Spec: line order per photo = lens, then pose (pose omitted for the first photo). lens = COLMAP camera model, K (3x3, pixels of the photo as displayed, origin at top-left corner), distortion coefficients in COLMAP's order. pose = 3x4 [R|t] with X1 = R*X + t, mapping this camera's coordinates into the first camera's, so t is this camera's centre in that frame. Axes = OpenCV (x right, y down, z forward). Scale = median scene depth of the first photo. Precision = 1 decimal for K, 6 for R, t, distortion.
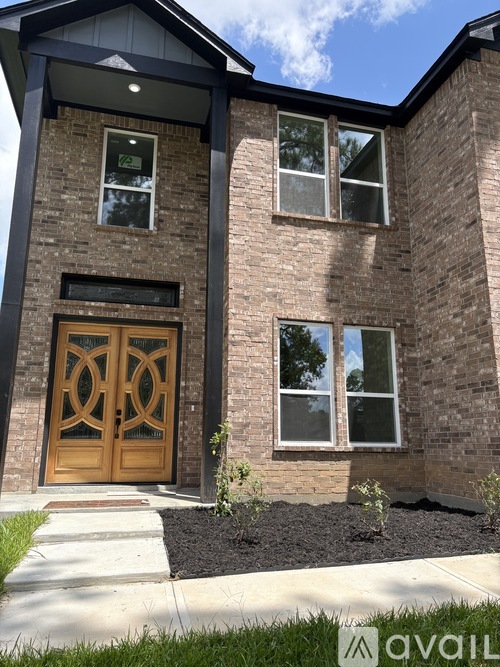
lens RADIAL K [[494.7, 0, 250.0], [0, 494.7, 333.5], [0, 0, 1]] dist [0.059880, -0.080325]
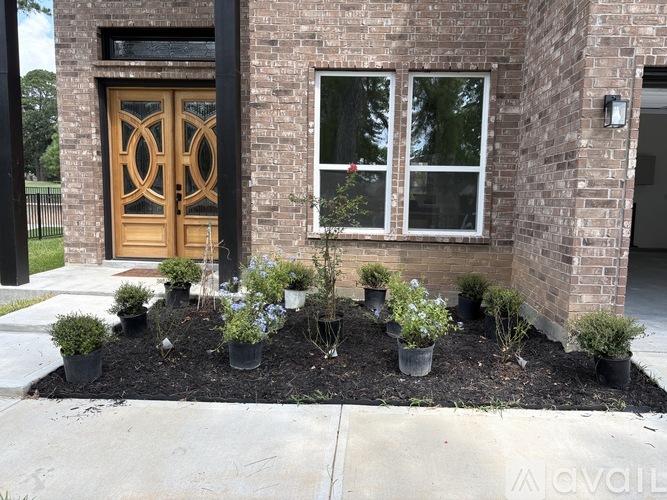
lens RADIAL K [[494.7, 0, 333.5], [0, 494.7, 250.0], [0, 0, 1]] dist [0.059880, -0.080325]
pose [[0.950732, 0.047132, -0.306409, 0.315744], [0.052673, 0.949447, 0.309477, -0.001770], [0.305506, -0.310369, 0.900187, 0.228589]]
